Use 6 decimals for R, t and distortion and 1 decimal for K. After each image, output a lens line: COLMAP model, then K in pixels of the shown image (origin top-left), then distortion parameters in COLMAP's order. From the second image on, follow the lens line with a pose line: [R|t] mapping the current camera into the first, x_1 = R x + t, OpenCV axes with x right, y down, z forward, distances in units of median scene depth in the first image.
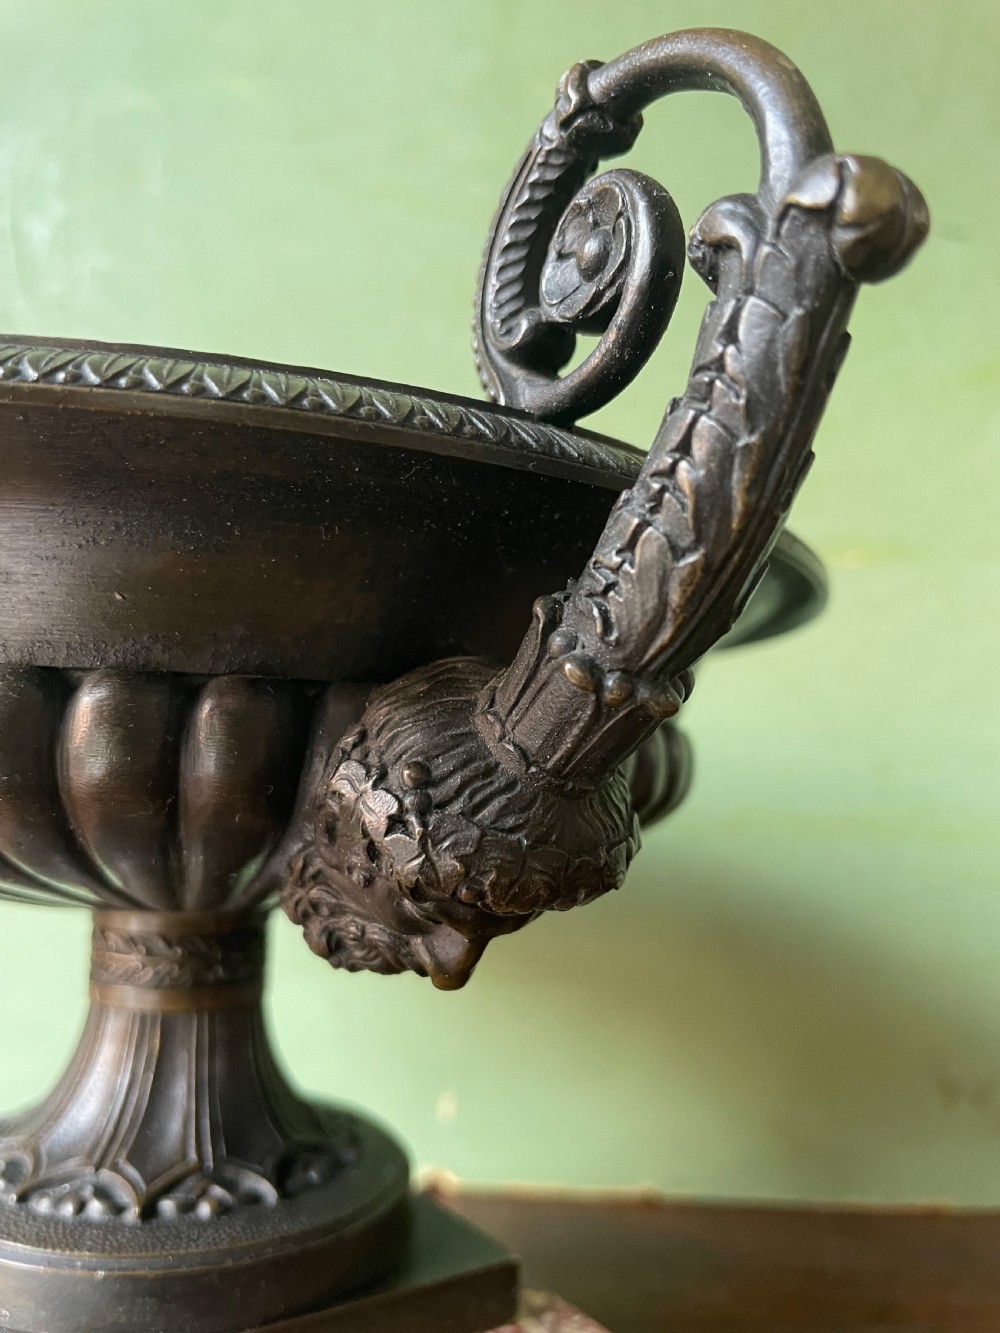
lens RADIAL K [[1008.1, 0, 471.5], [0, 1008.1, 664.2], [0, 0, 1]] dist [0.076986, -0.113709]
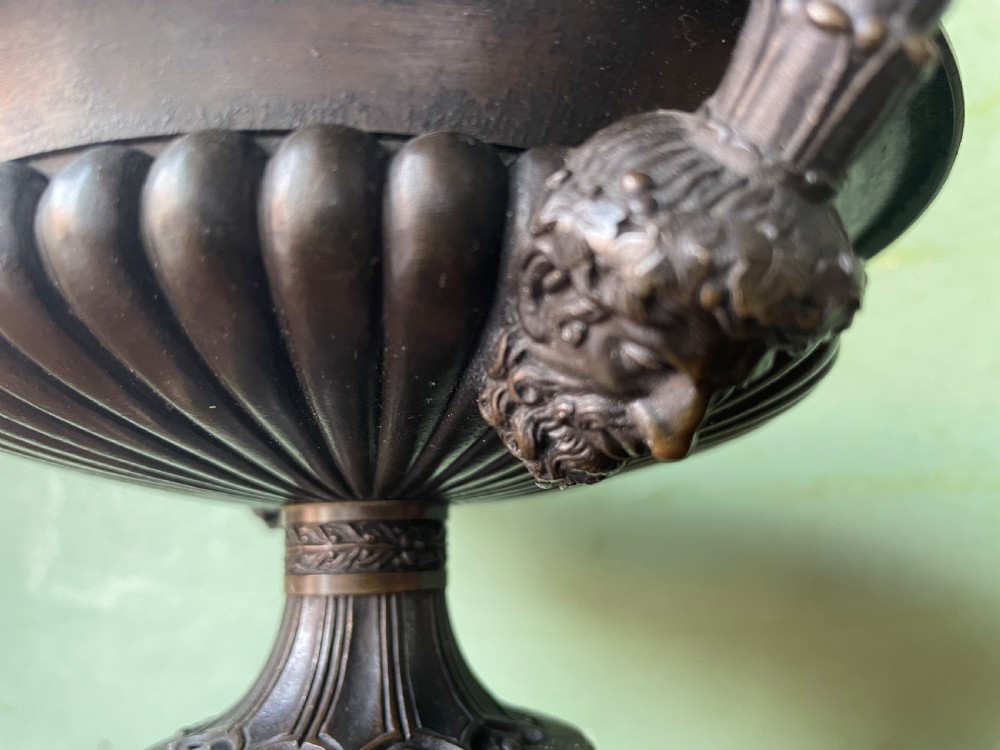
lens RADIAL K [[769.1, 0, 507.9], [0, 769.1, 360.2], [0, 0, 1]] dist [0.070026, -0.122678]
pose [[0.996514, -0.070073, -0.045283, -0.127564], [0.064165, 0.990594, -0.120857, 0.290514], [0.053326, 0.117530, 0.991637, 0.257083]]
